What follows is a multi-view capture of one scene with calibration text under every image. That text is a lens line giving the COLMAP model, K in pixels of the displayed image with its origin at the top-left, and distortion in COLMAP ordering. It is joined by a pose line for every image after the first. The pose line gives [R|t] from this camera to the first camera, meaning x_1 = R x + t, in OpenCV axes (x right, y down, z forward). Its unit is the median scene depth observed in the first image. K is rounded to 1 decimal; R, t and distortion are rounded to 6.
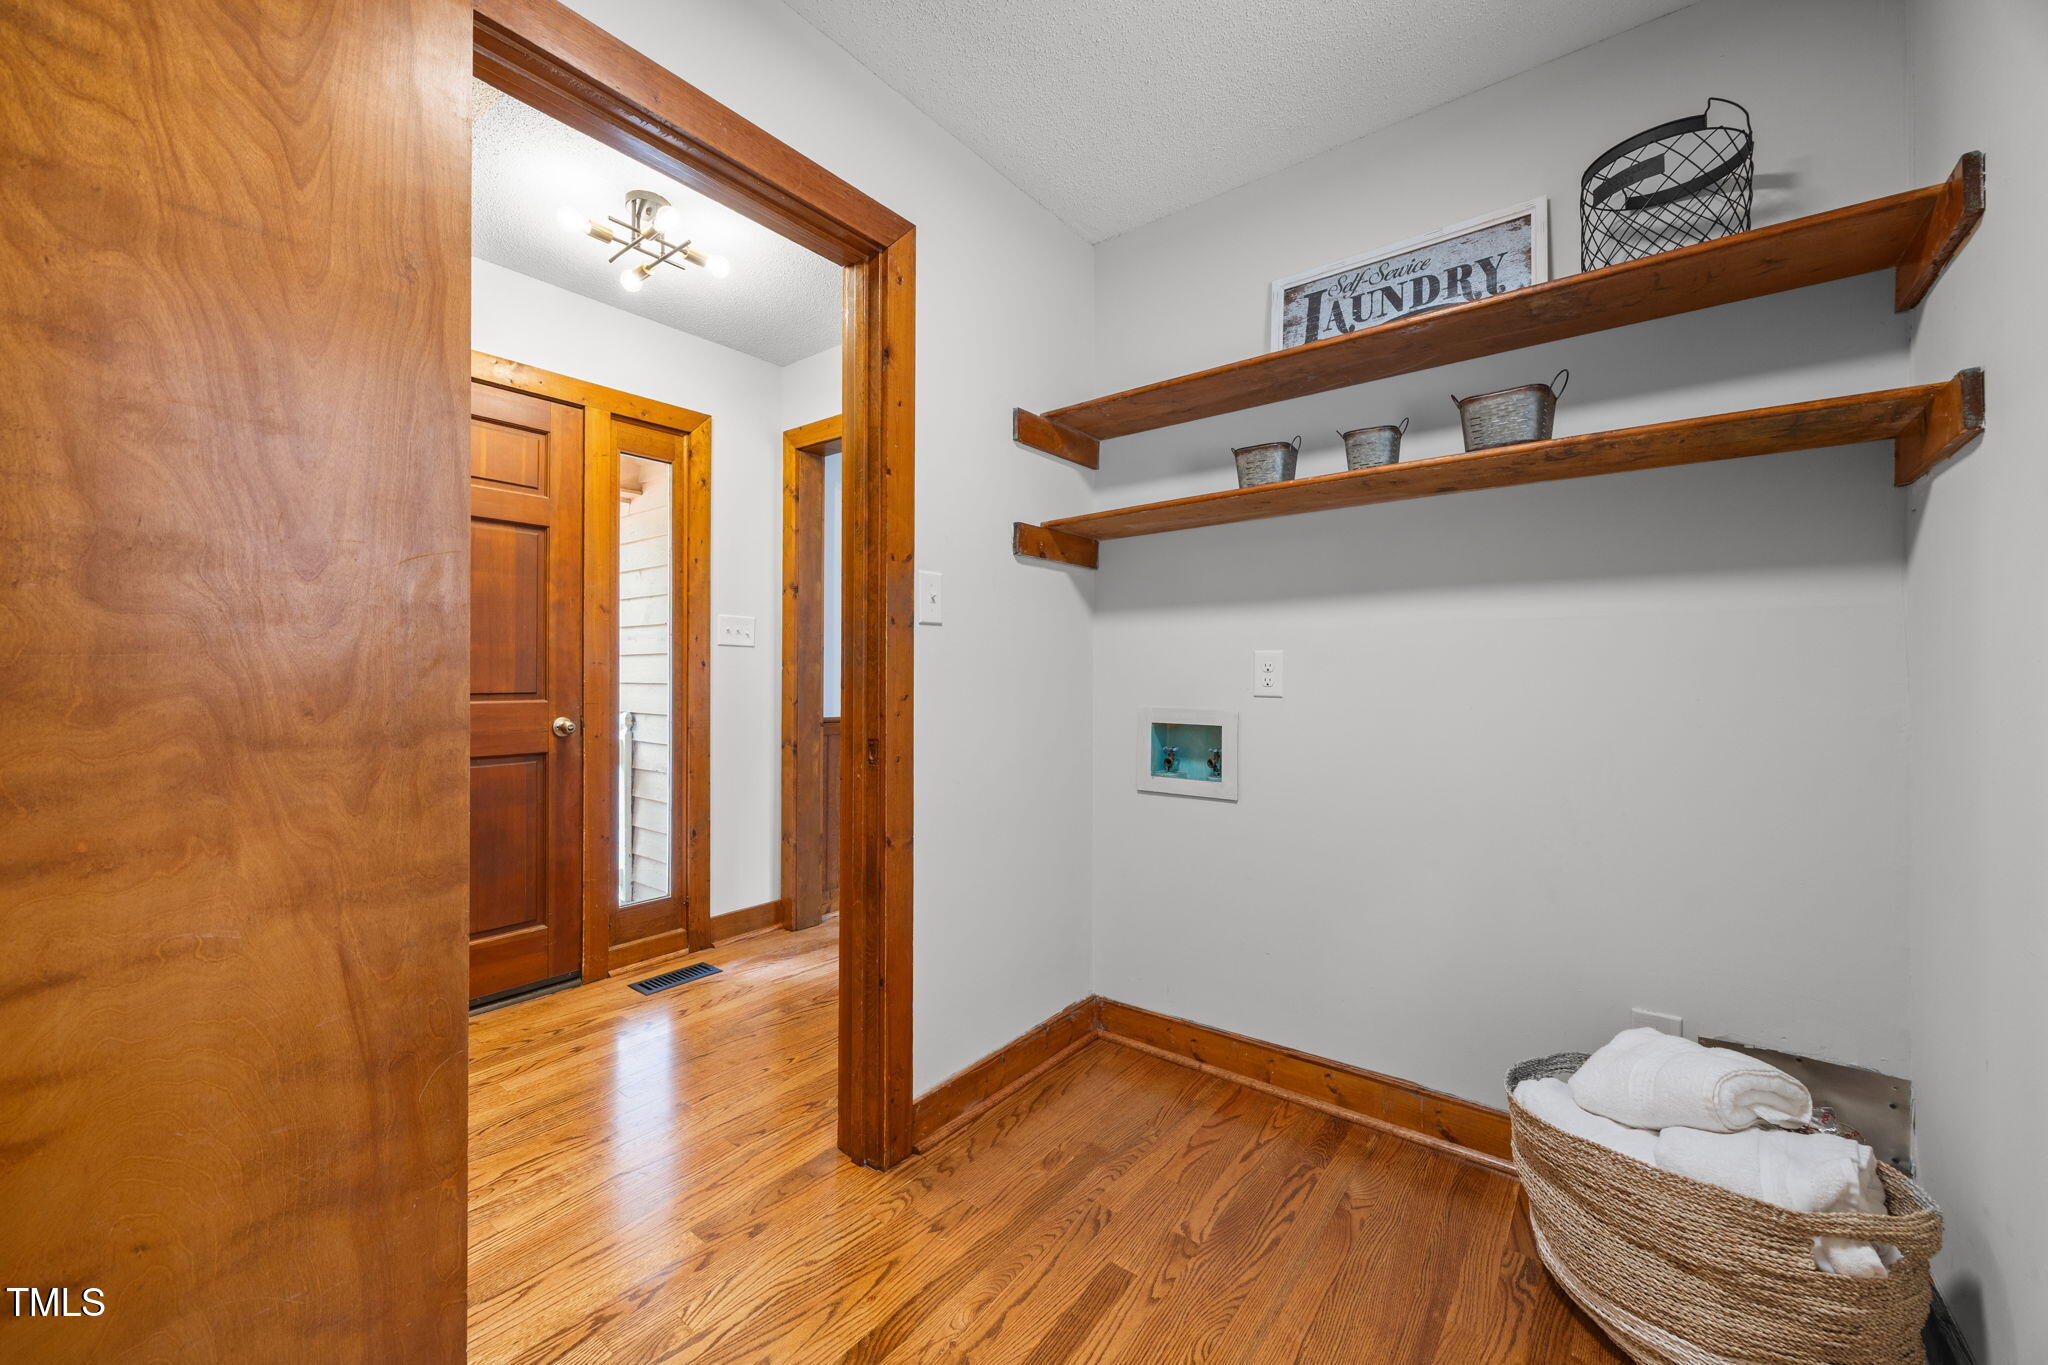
lens RADIAL K [[758.0, 0, 997.0], [0, 758.0, 671.3], [0, 0, 1]] dist [-0.014065, -0.000015]
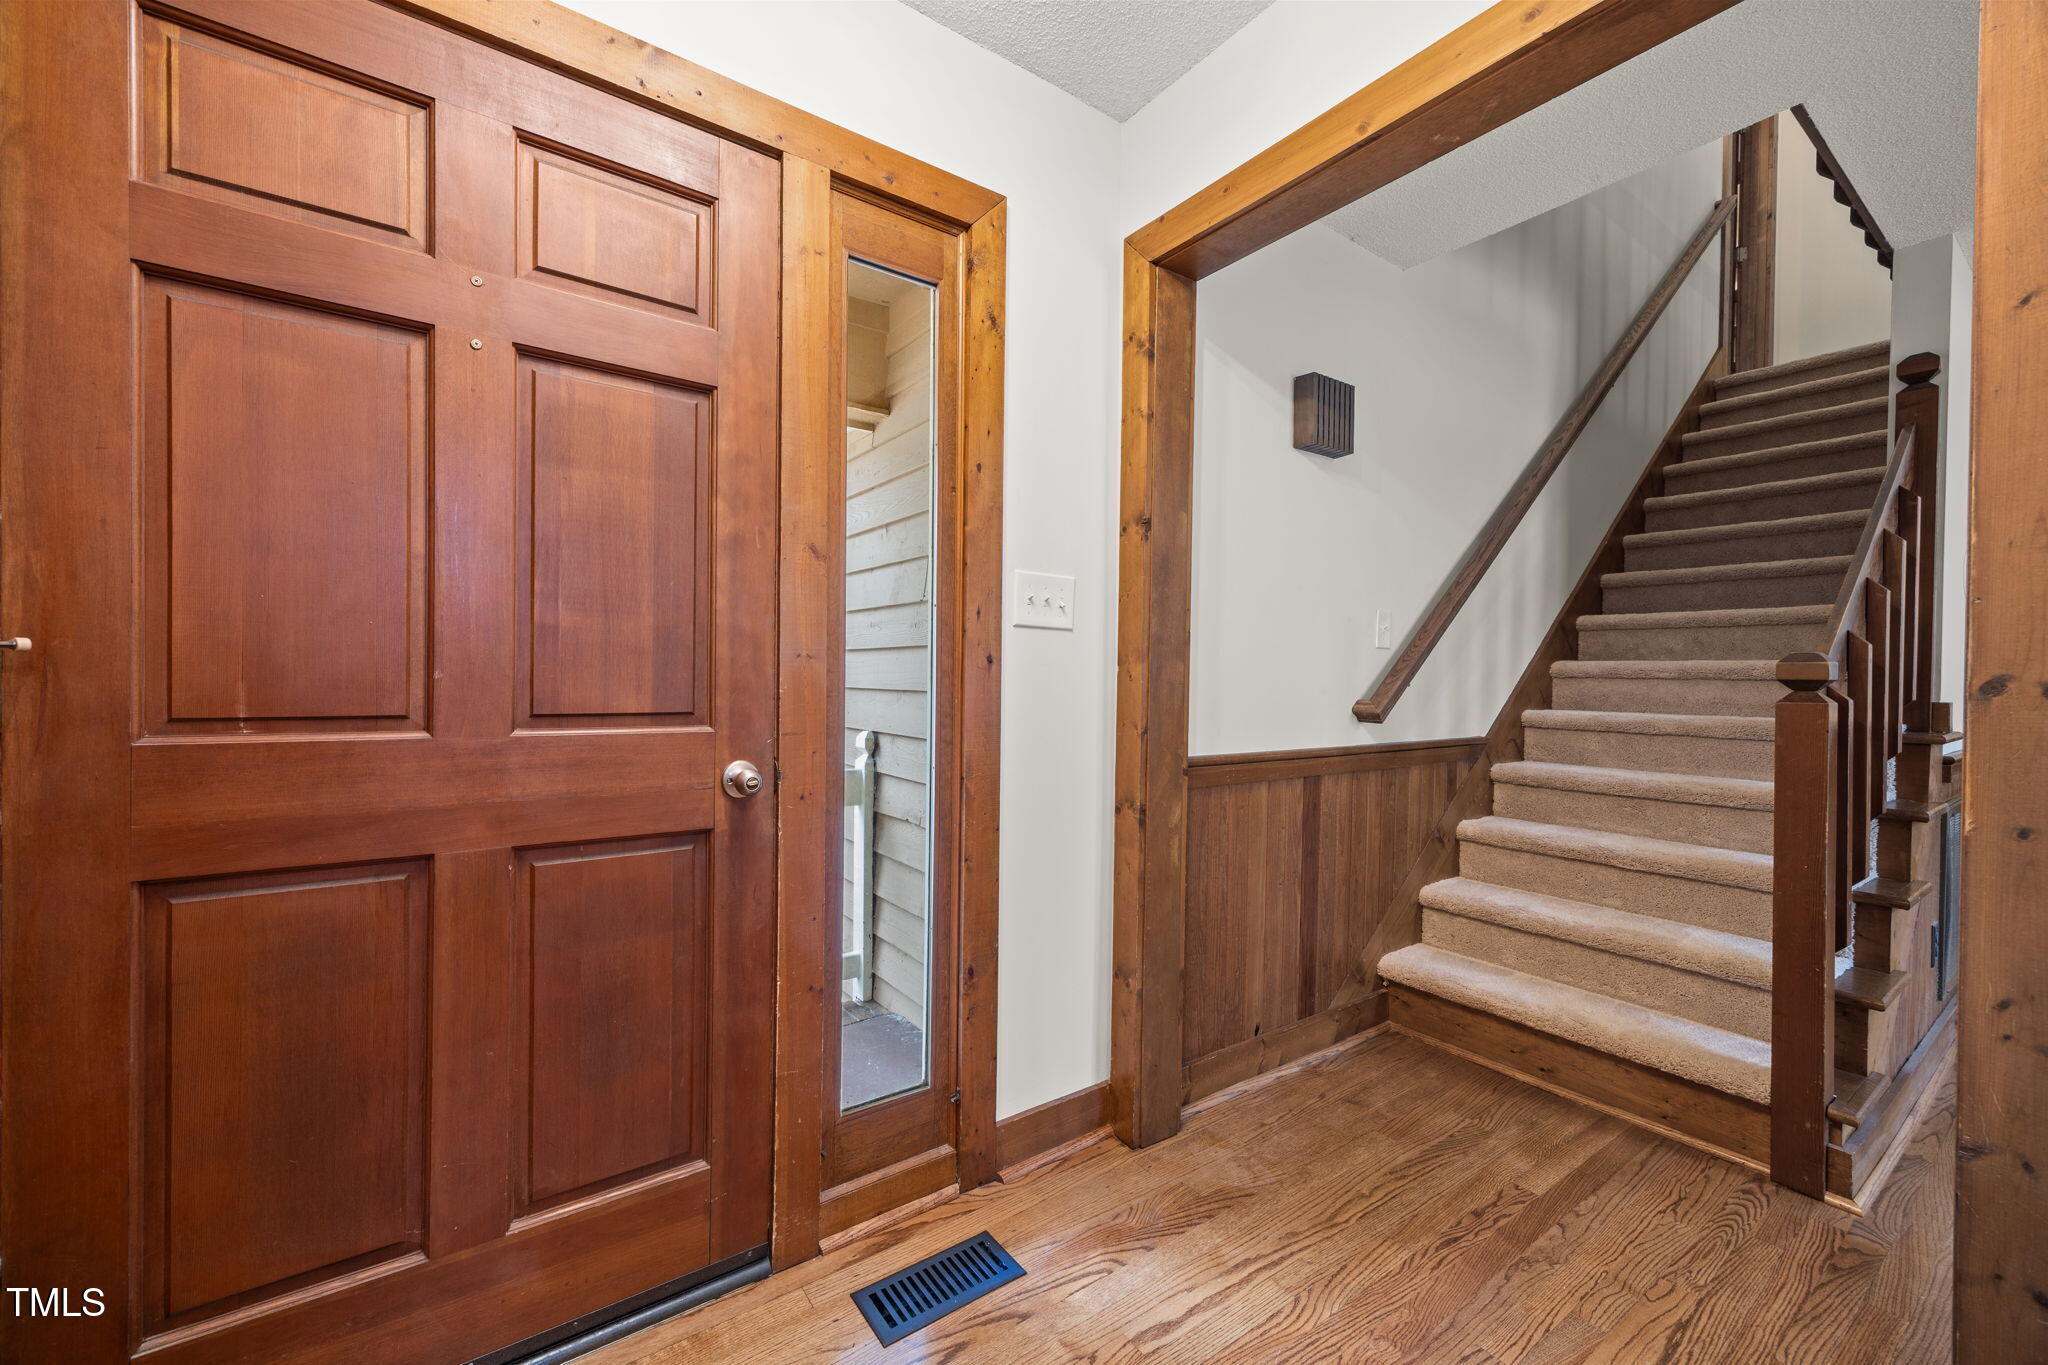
lens RADIAL K [[935.6, 0, 1028.4], [0, 935.6, 674.7], [0, 0, 1]] dist [-0.002924, -0.000342]
pose [[0.956843, 0.007275, -0.290515, -0.172147], [-0.007621, 0.999971, -0.000059, 0.000752], [0.290507, 0.002271, 0.956870, 0.378931]]
